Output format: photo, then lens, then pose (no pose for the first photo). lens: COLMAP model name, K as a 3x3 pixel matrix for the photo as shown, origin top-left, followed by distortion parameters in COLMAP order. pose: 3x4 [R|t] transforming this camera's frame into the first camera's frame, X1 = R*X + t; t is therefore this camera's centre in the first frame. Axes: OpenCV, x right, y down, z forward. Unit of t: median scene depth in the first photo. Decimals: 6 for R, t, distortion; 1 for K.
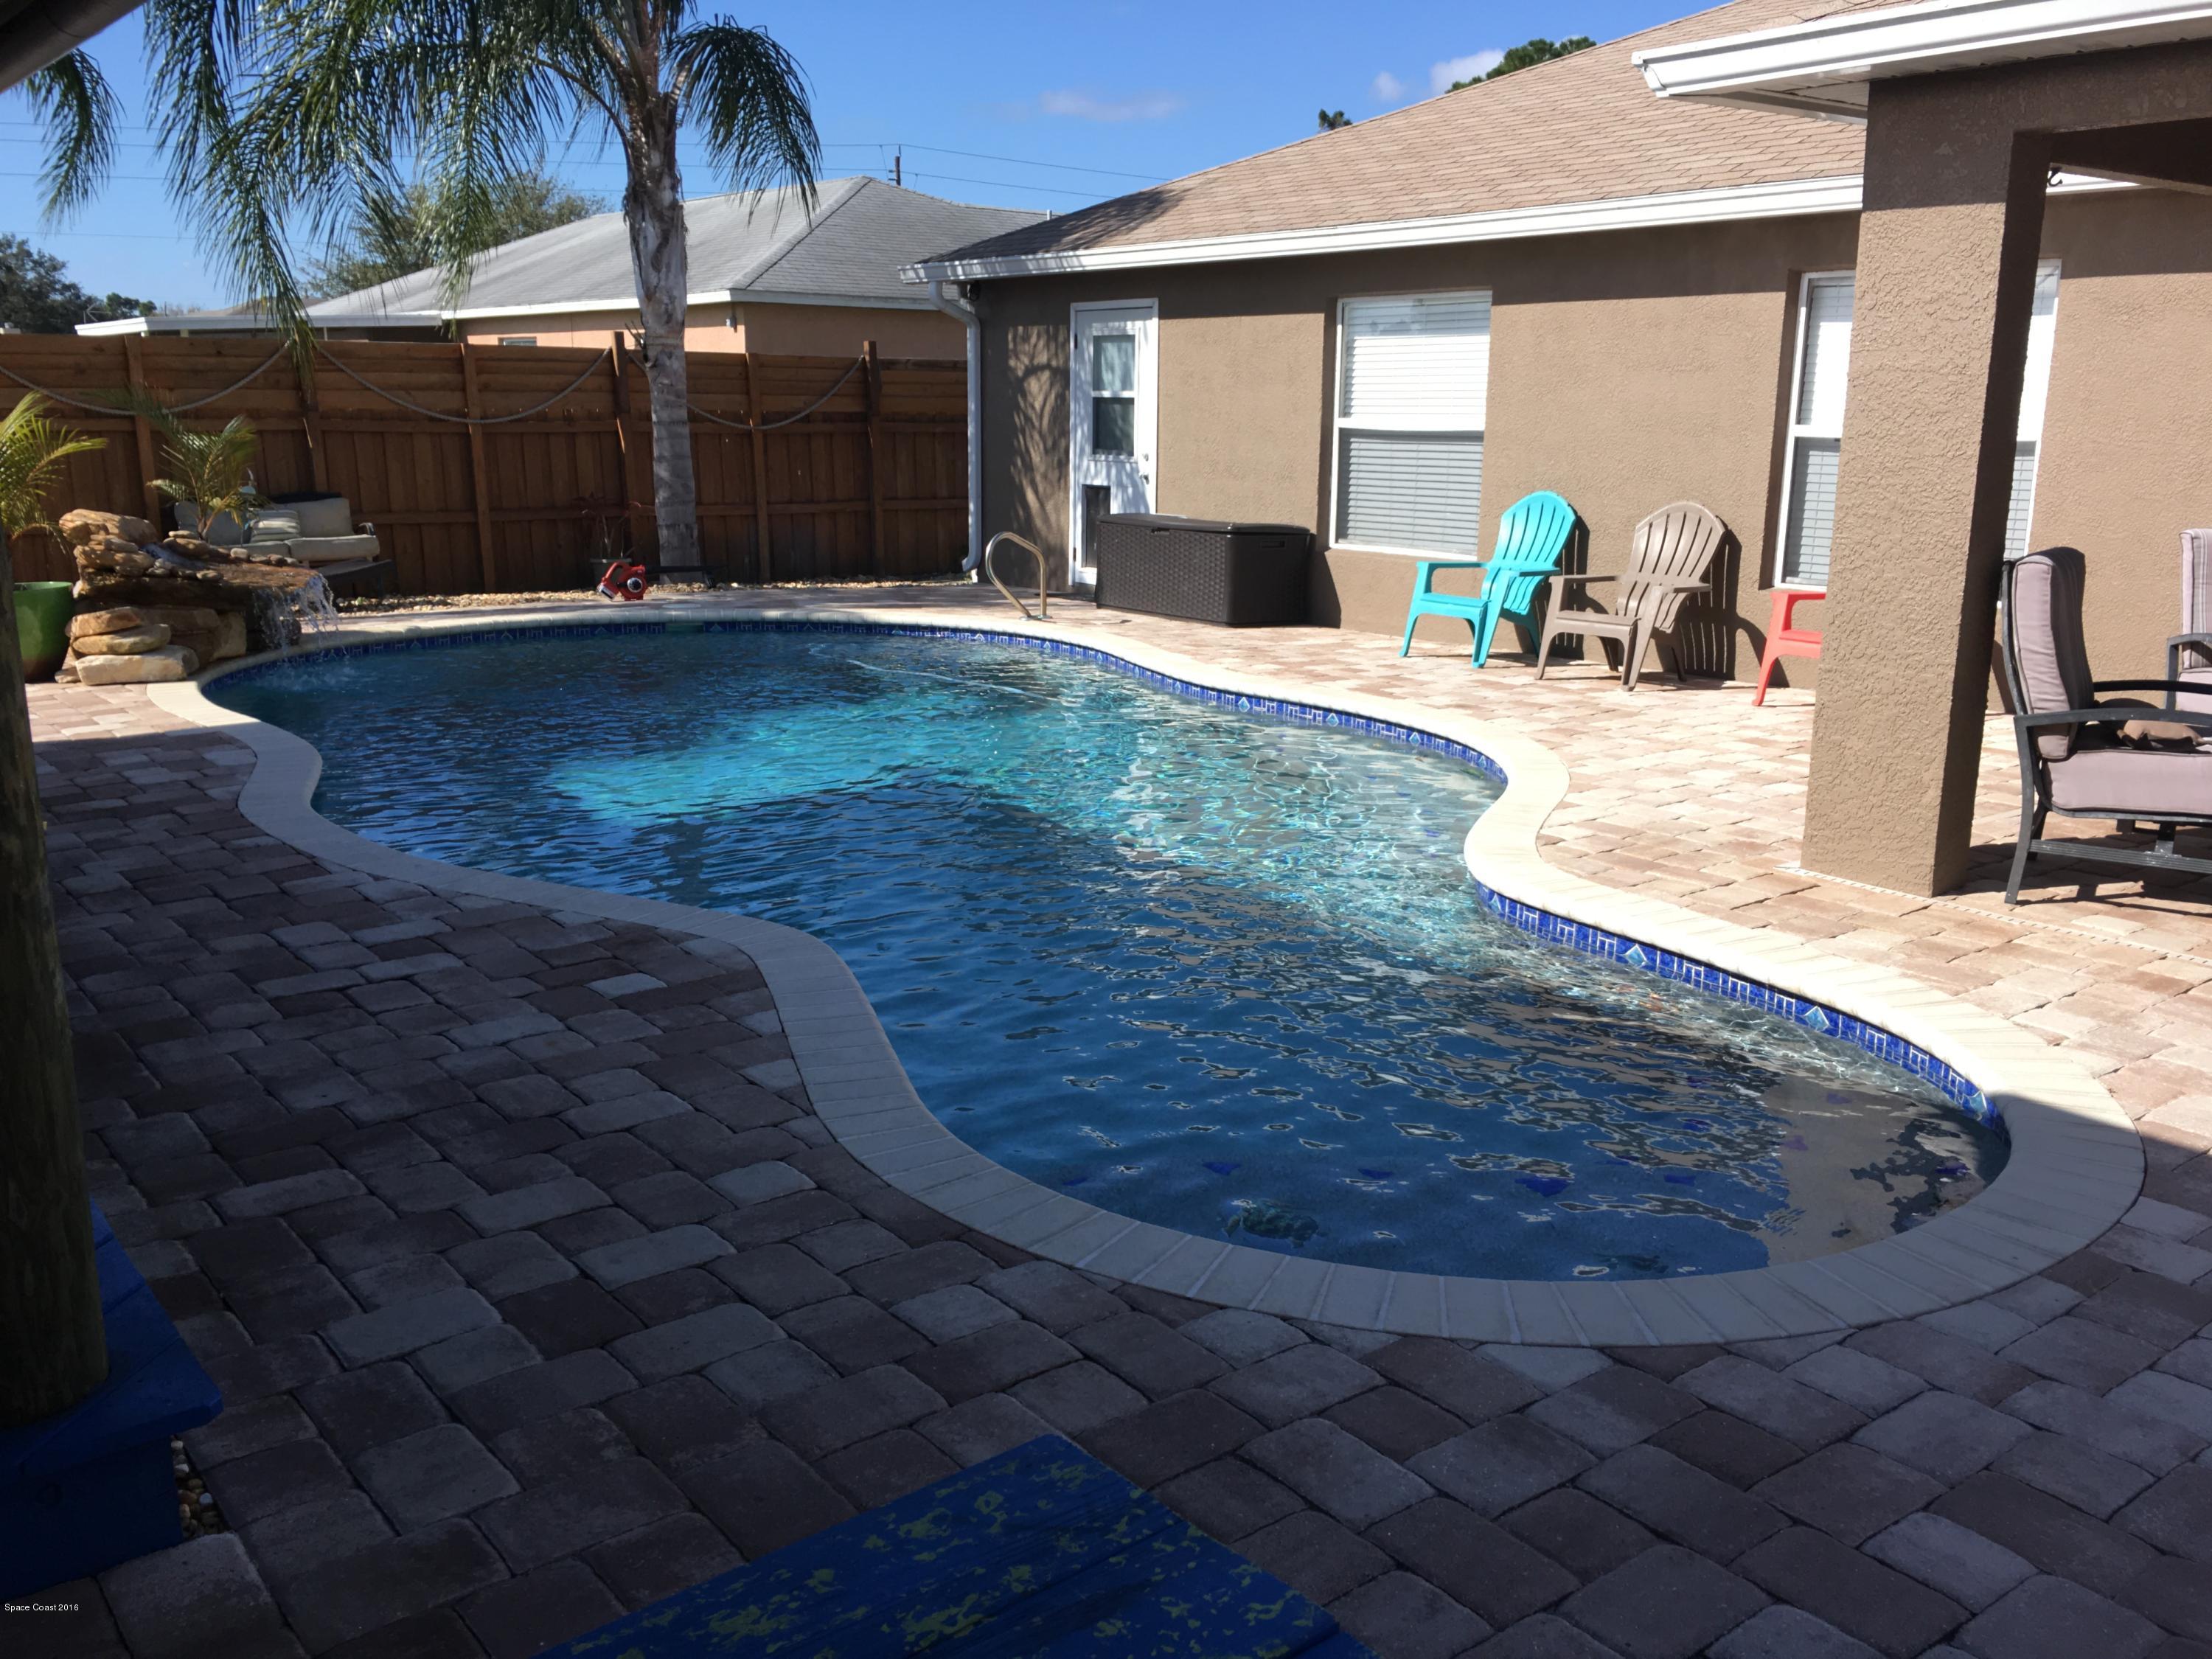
lens RADIAL K [[1840.5, 0, 1106.0], [0, 1840.5, 829.5], [0, 0, 1]] dist [0.010574, -0.012094]
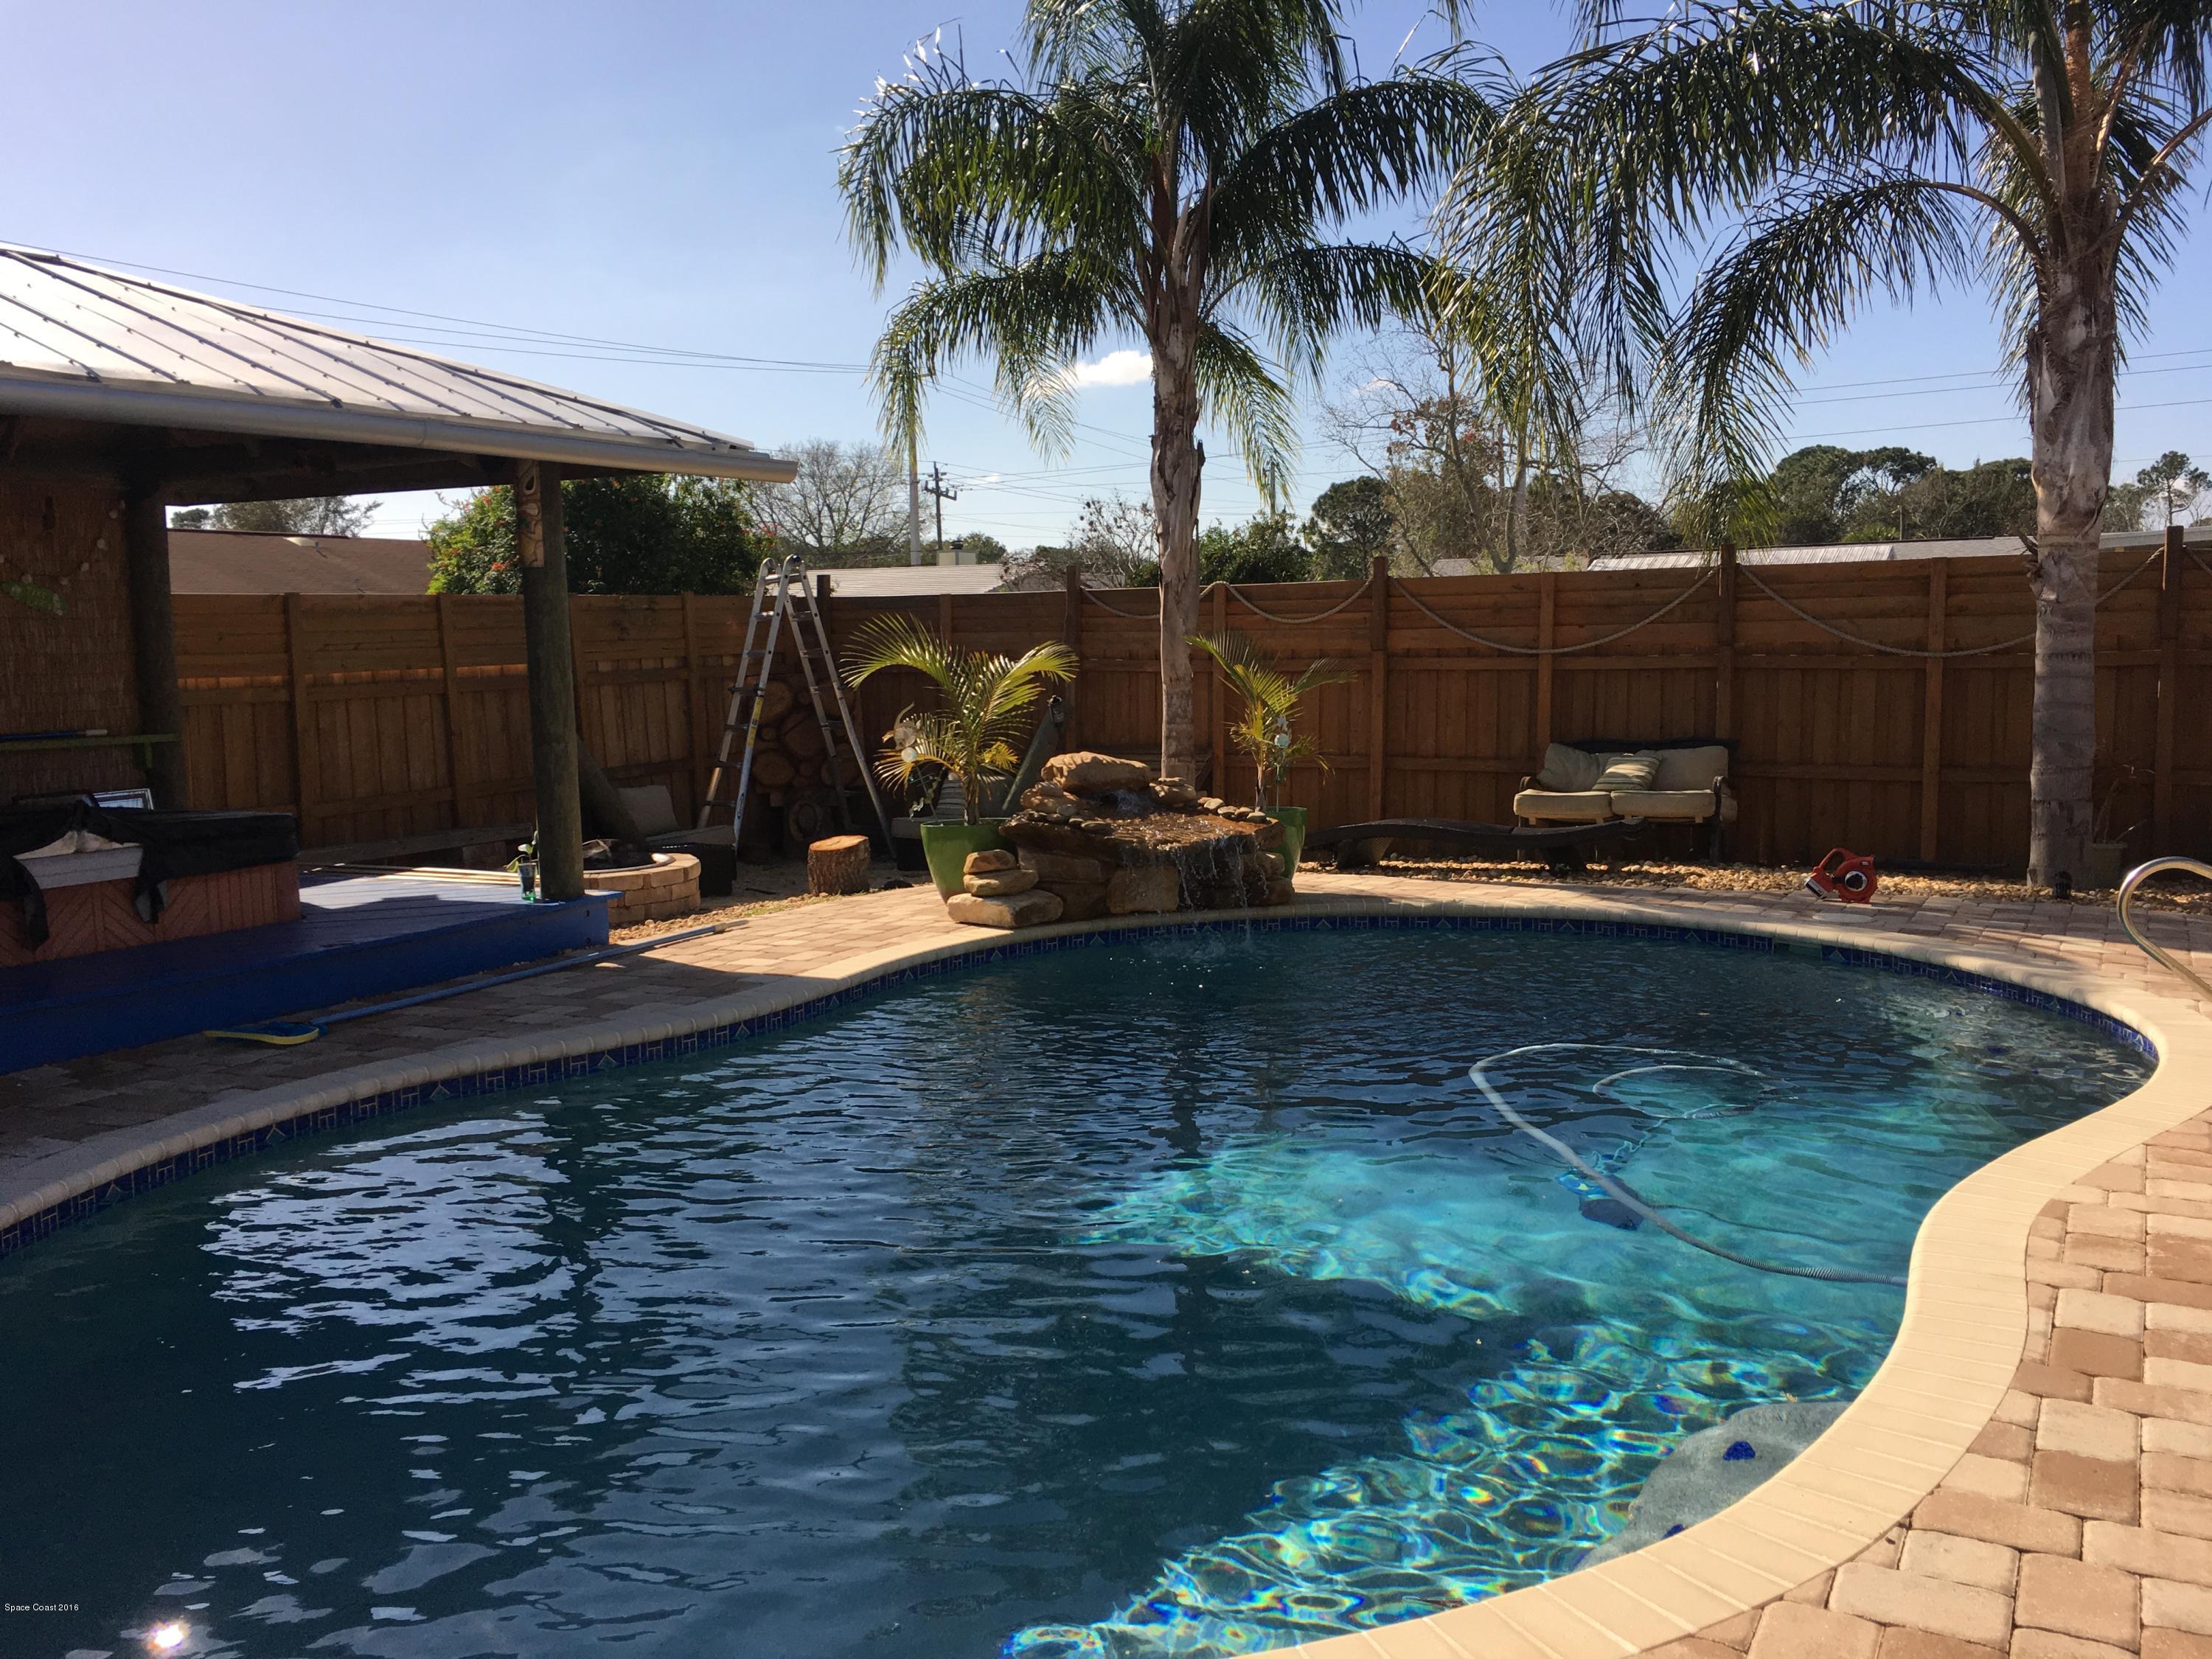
lens RADIAL K [[1840.5, 0, 1106.0], [0, 1840.5, 829.5], [0, 0, 1]] dist [0.010574, -0.012094]
pose [[0.390266, 0.079209, -0.917289, 0.239112], [-0.192406, 0.981311, 0.002877, -0.087513], [0.900374, 0.175369, 0.398212, 0.402895]]
